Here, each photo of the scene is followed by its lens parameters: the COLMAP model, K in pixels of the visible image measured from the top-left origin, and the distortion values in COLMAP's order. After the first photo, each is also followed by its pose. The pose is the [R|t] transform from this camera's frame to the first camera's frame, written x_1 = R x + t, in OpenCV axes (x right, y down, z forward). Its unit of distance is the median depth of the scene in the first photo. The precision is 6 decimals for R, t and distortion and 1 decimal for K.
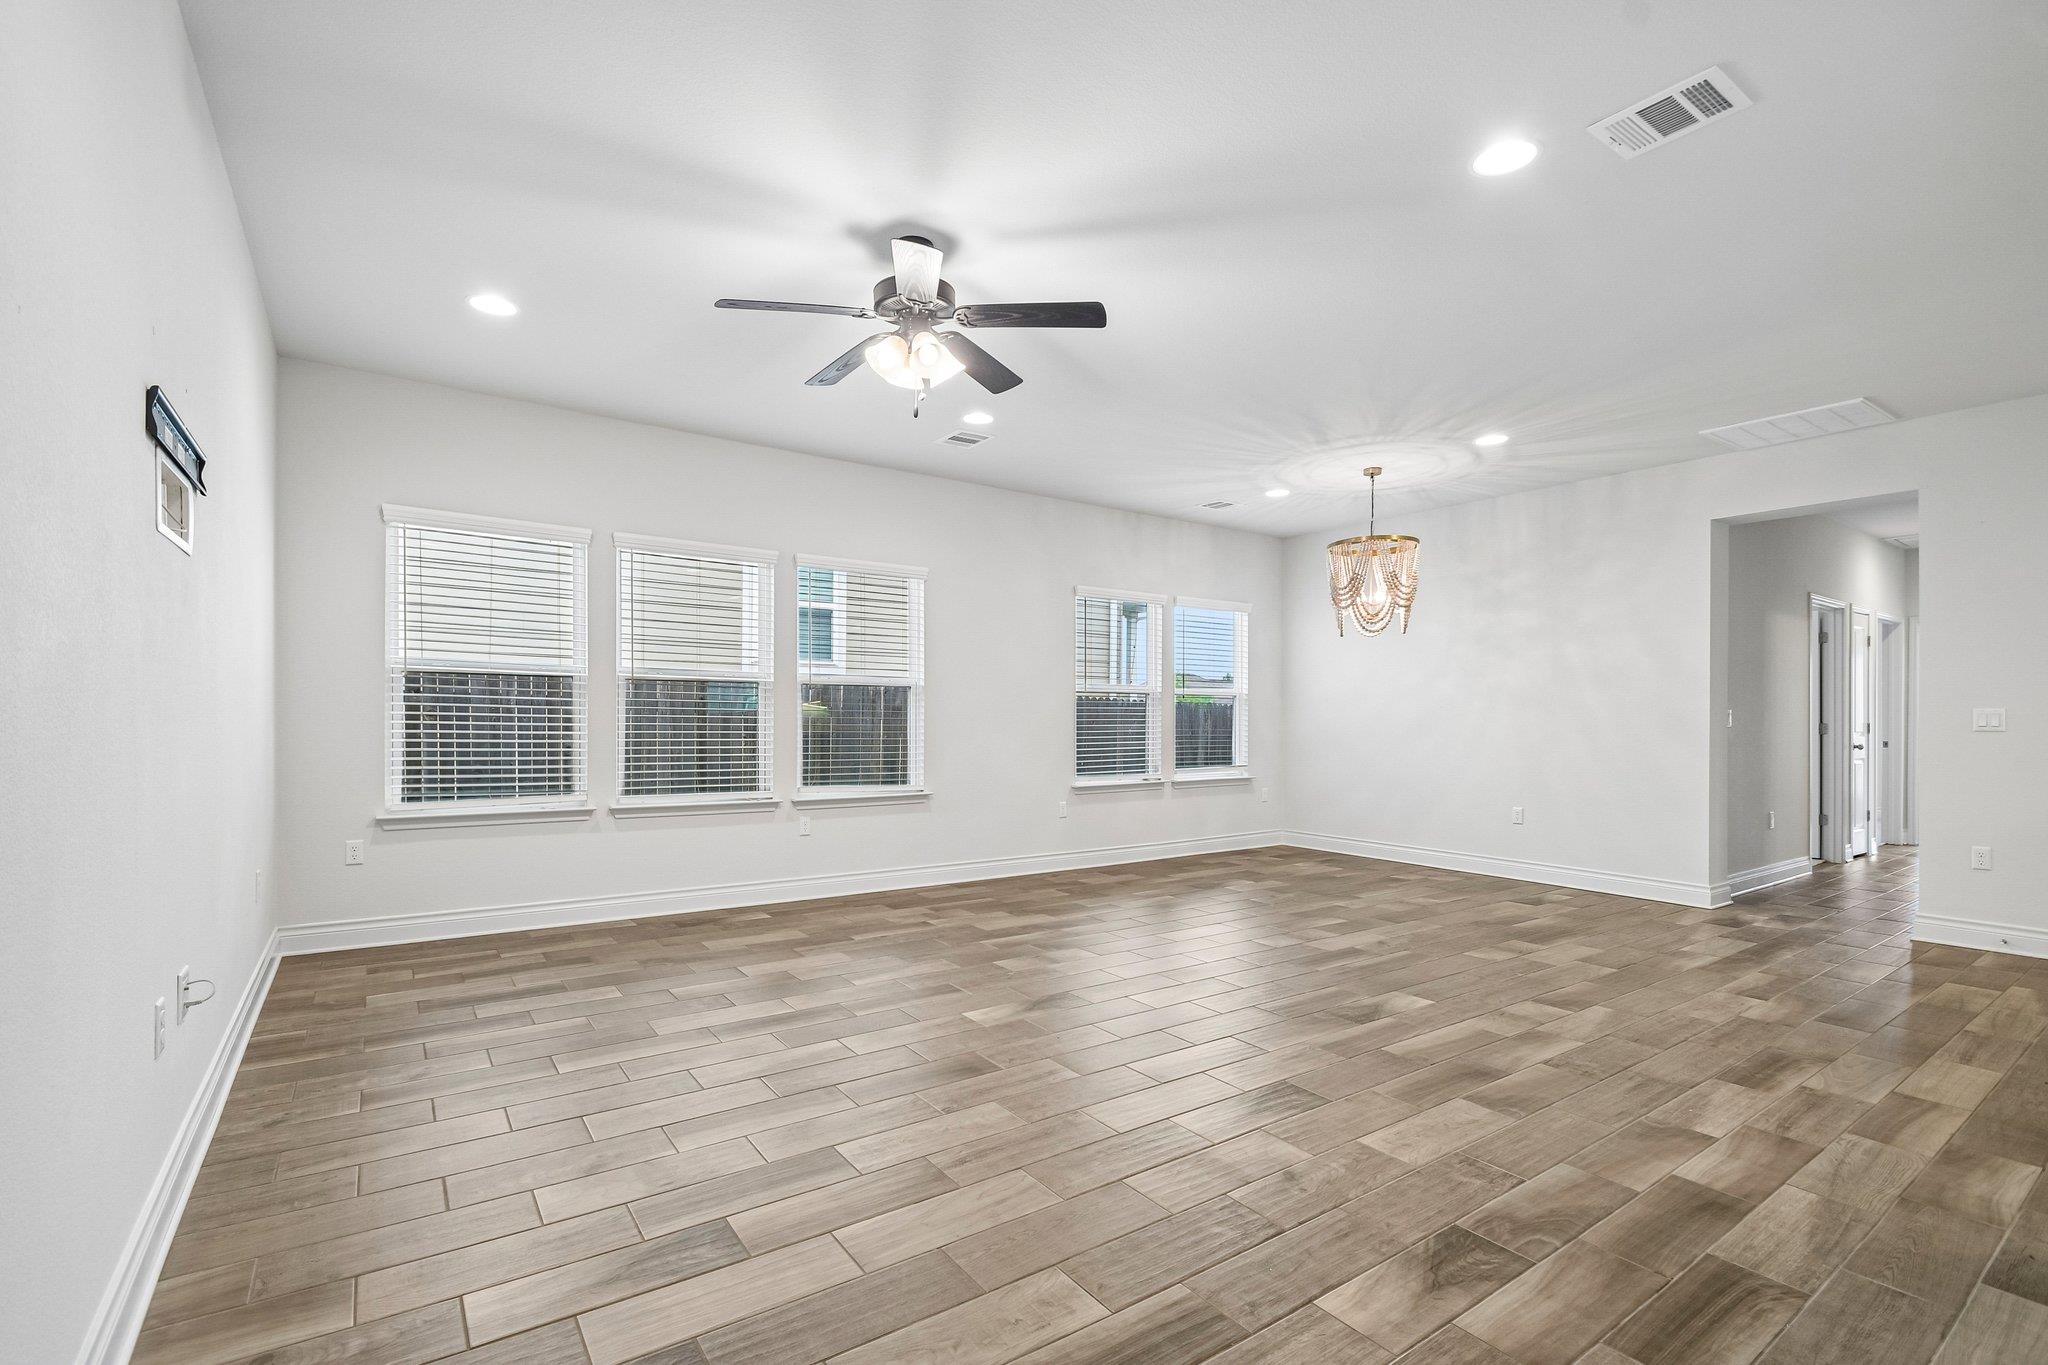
lens RADIAL K [[931.6, 0, 971.5], [0, 931.6, 730.8], [0, 0, 1]] dist [0.042971, 0.000028]
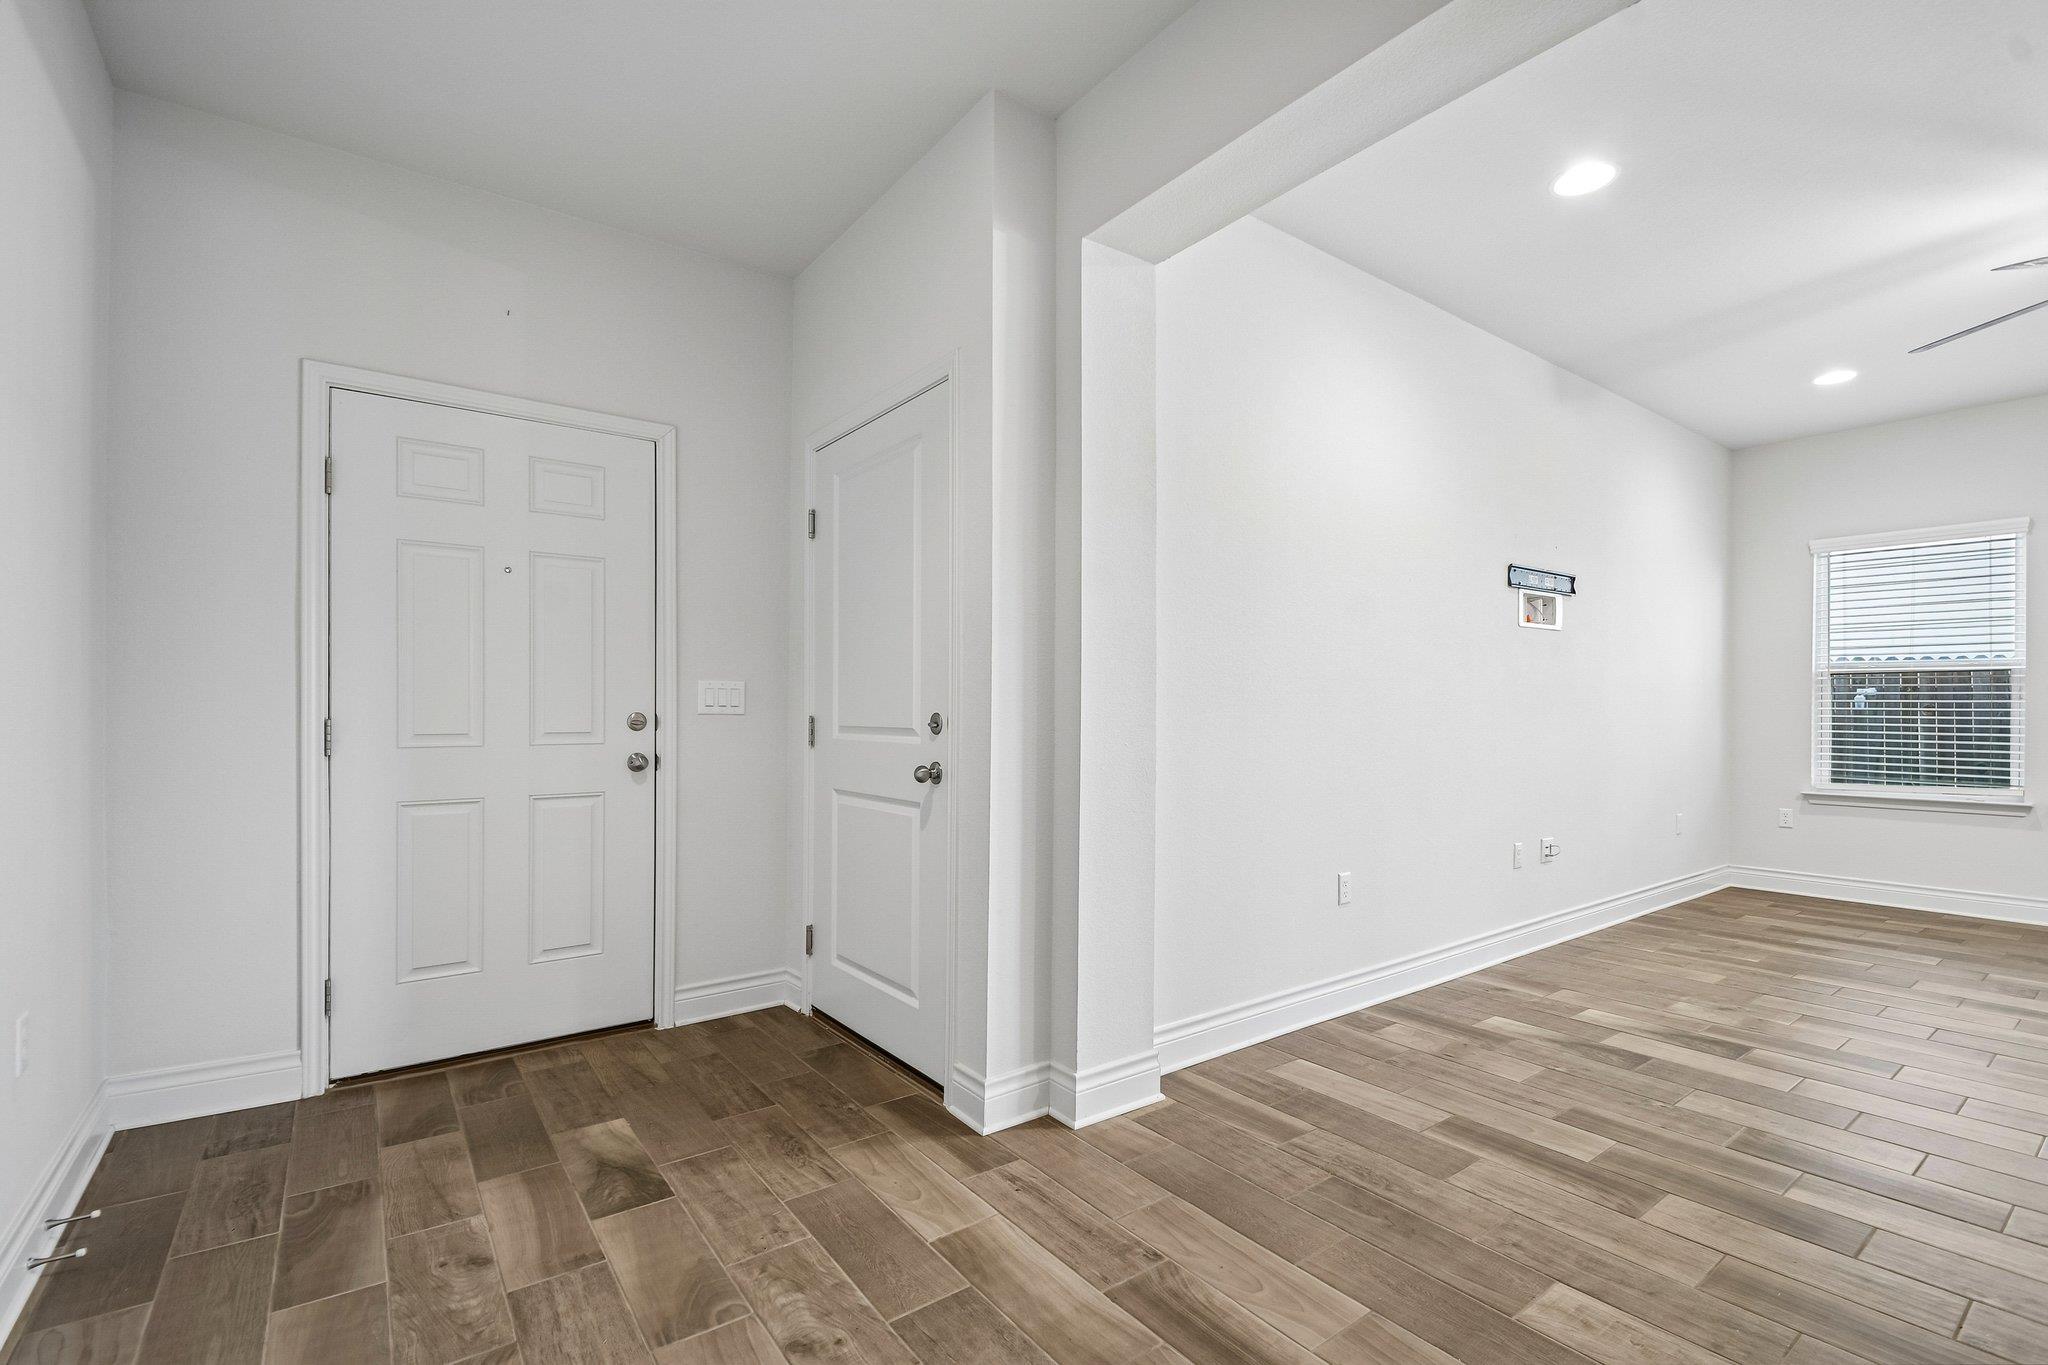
lens RADIAL K [[922.2, 0, 1035.4], [0, 922.2, 709.3], [0, 0, 1]] dist [-0.002937, -0.000215]
pose [[0.070344, -0.012509, -0.997444, 0.599314], [-0.015238, 0.999791, -0.013613, 0.016191], [0.997406, 0.016156, 0.070138, -0.115421]]
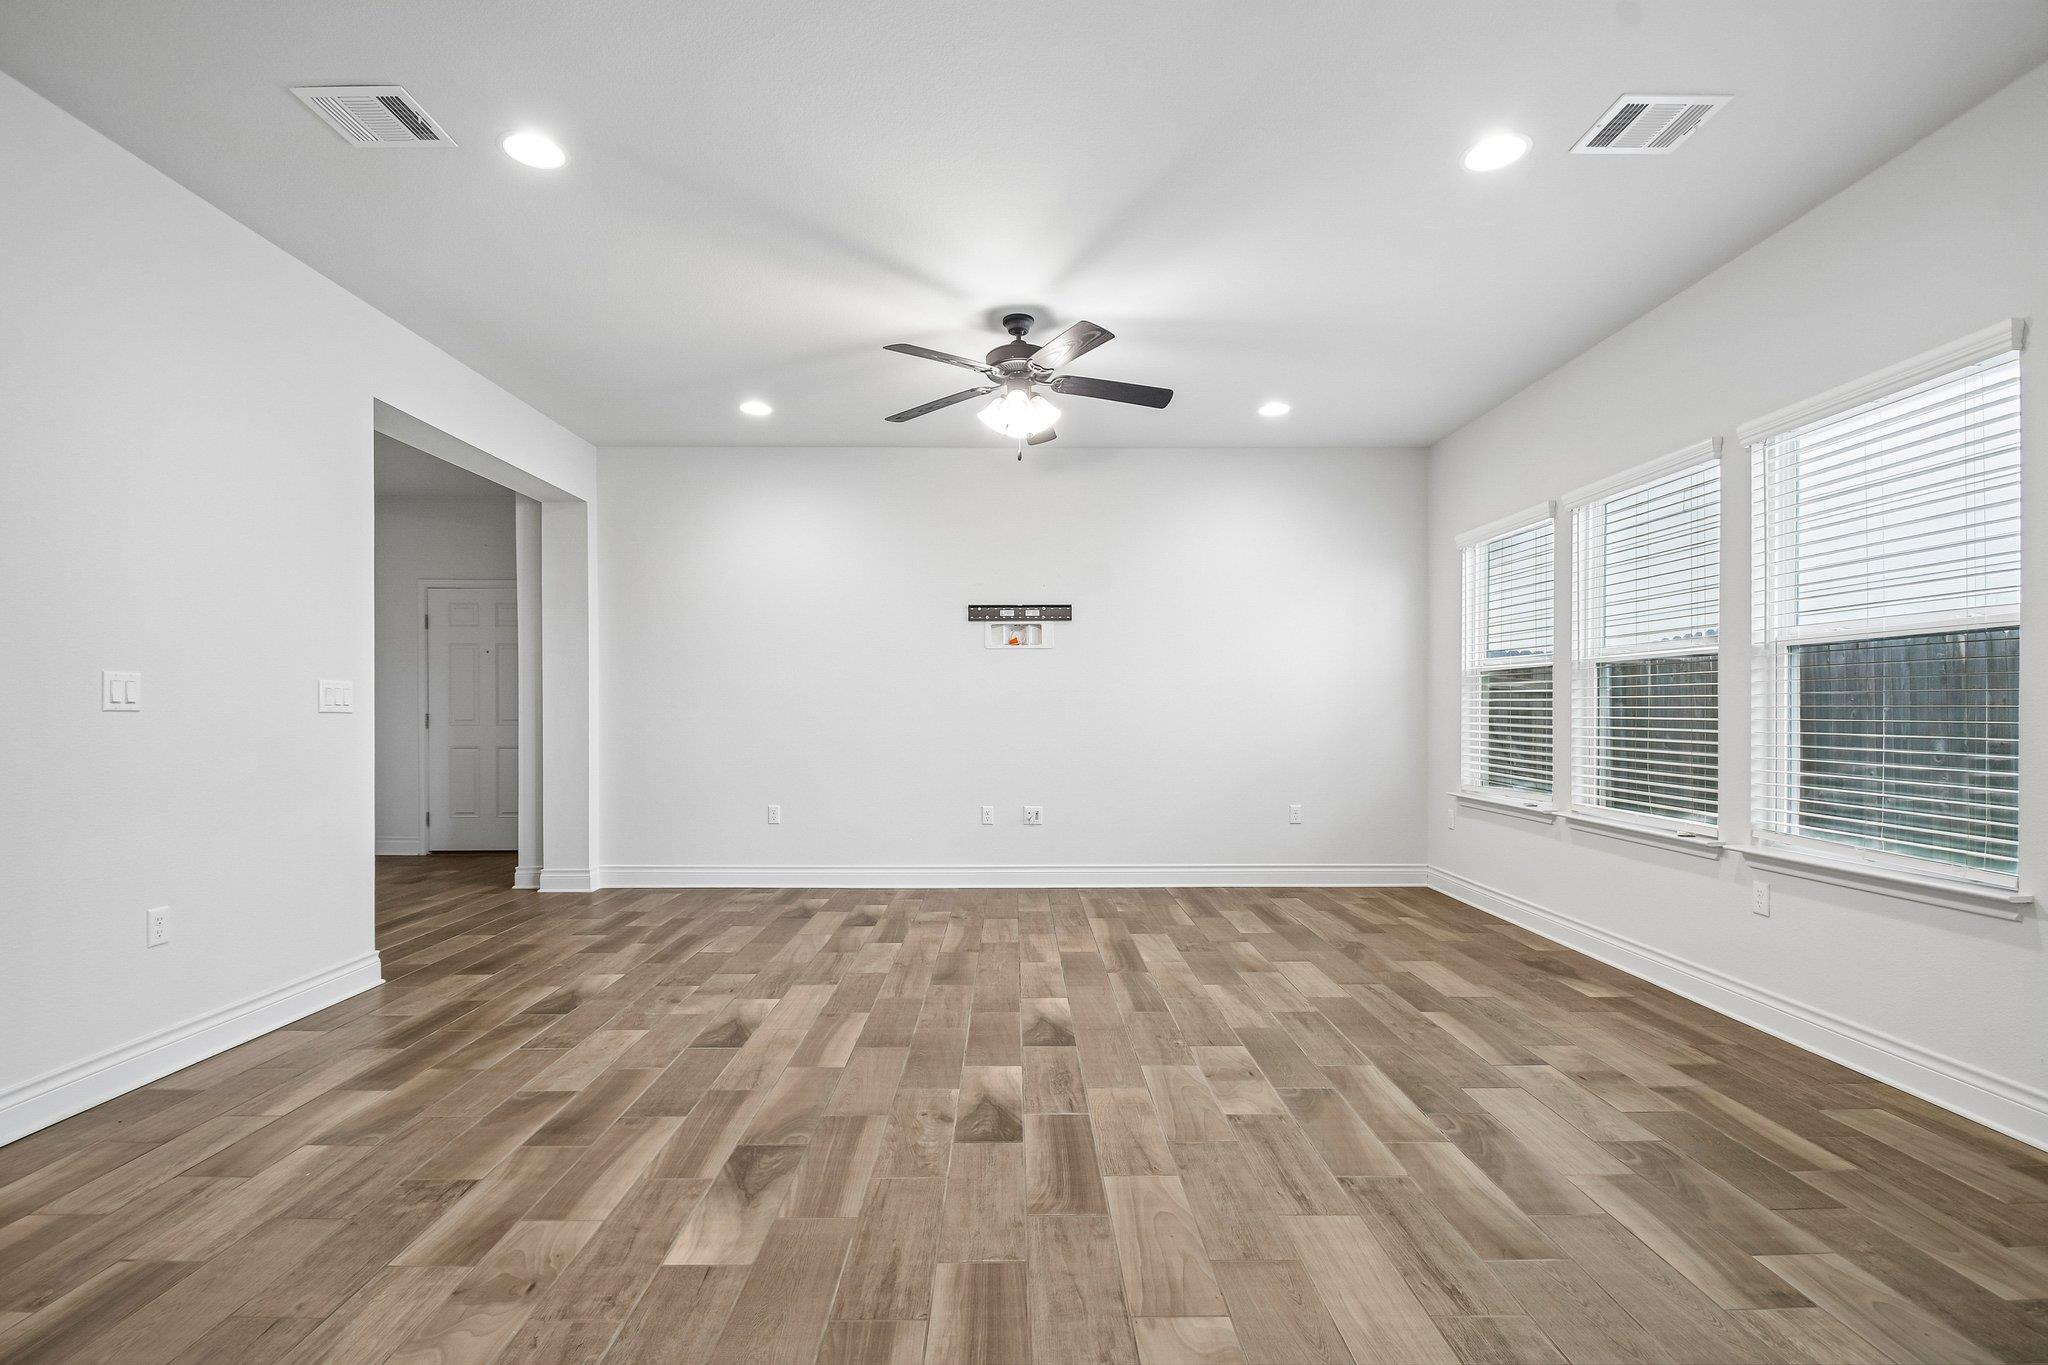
lens RADIAL K [[922.2, 0, 1035.4], [0, 922.2, 709.3], [0, 0, 1]] dist [-0.002937, -0.000215]
pose [[-0.538582, -0.016908, -0.842404, 0.769566], [-0.019657, 0.999779, -0.007498, 0.003192], [0.842344, 0.012521, -0.538795, 1.373155]]
